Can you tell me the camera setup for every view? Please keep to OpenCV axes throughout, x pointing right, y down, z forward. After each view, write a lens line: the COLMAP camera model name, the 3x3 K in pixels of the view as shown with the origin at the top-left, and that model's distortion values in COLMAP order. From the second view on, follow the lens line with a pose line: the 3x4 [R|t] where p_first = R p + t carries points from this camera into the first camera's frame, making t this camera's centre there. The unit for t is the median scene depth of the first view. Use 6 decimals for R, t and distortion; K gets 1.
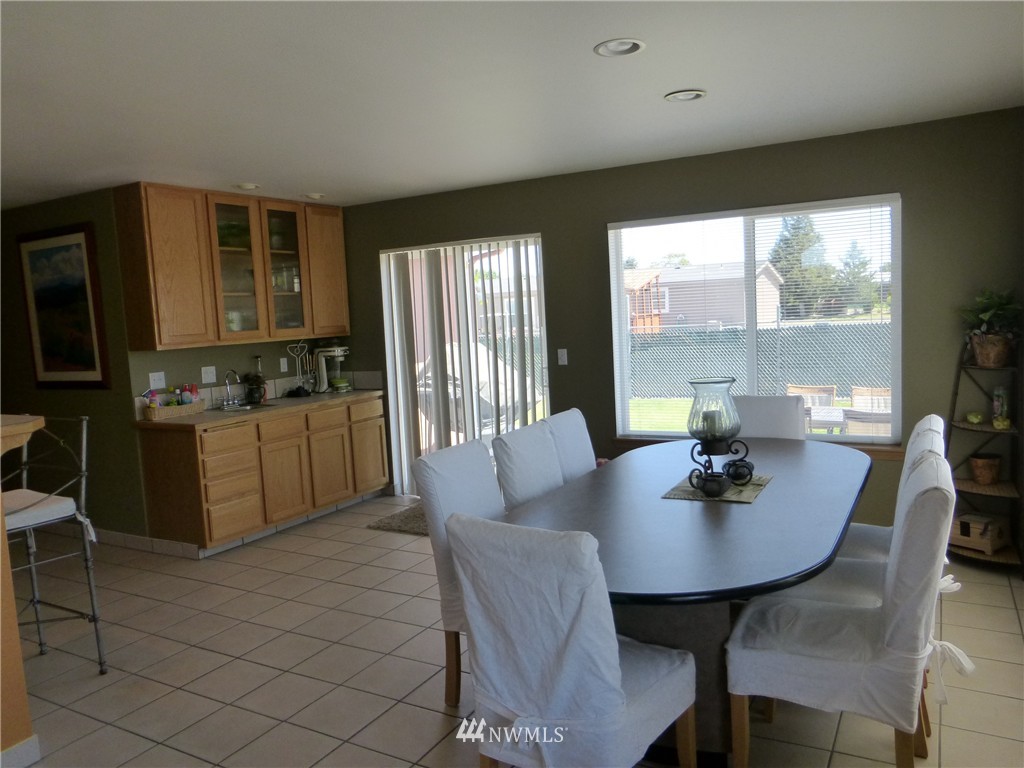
lens RADIAL K [[761.7, 0, 514.2], [0, 761.7, 381.9], [0, 0, 1]] dist [-0.020833, 0.004031]
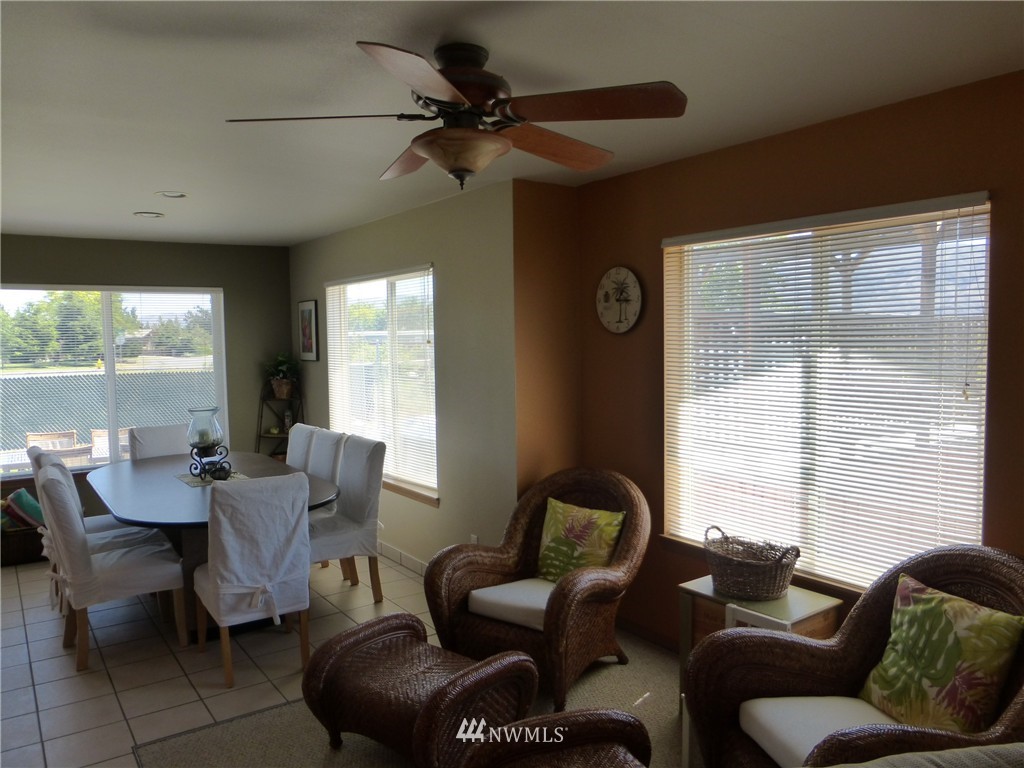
lens RADIAL K [[762.6, 0, 510.0], [0, 762.6, 384.4], [0, 0, 1]] dist [-0.015261, 0.007721]
pose [[0.432169, -0.016737, 0.901637, -1.323703], [0.079171, 0.996671, -0.019447, 0.042181], [-0.898310, 0.079788, 0.432056, -0.350917]]
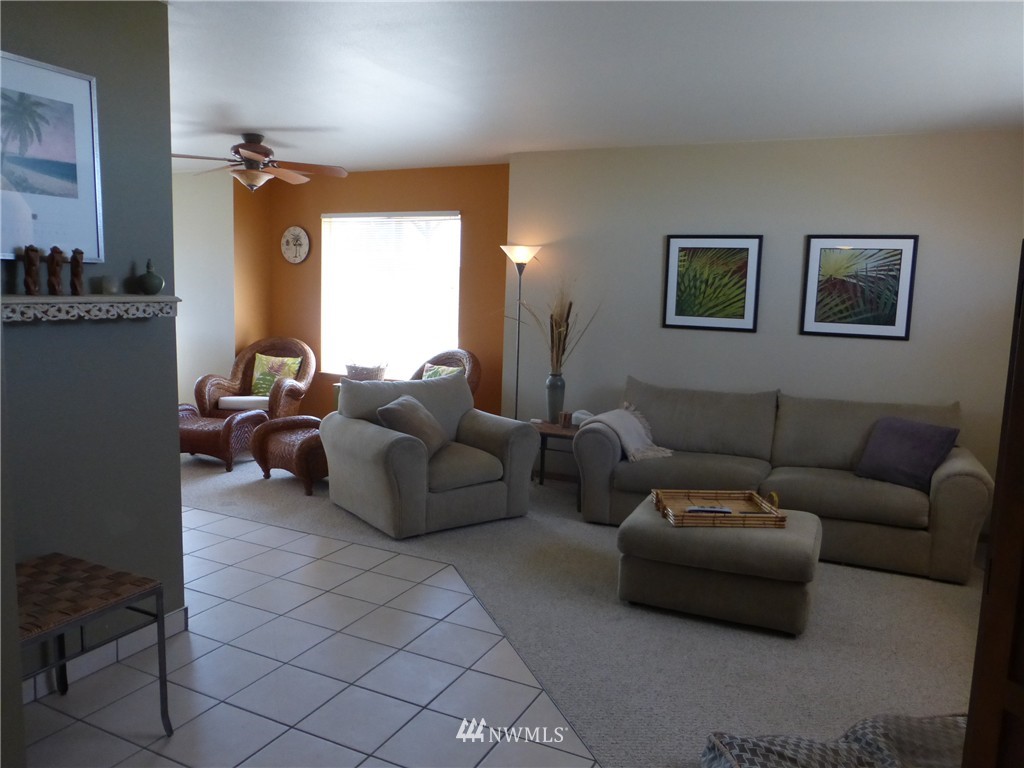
lens RADIAL K [[762.6, 0, 510.0], [0, 762.6, 384.4], [0, 0, 1]] dist [-0.015261, 0.007721]
pose [[-0.058067, -0.075154, 0.995480, -2.933844], [0.067176, 0.994608, 0.079007, 0.228266], [-0.996050, 0.071460, -0.052705, -0.522404]]
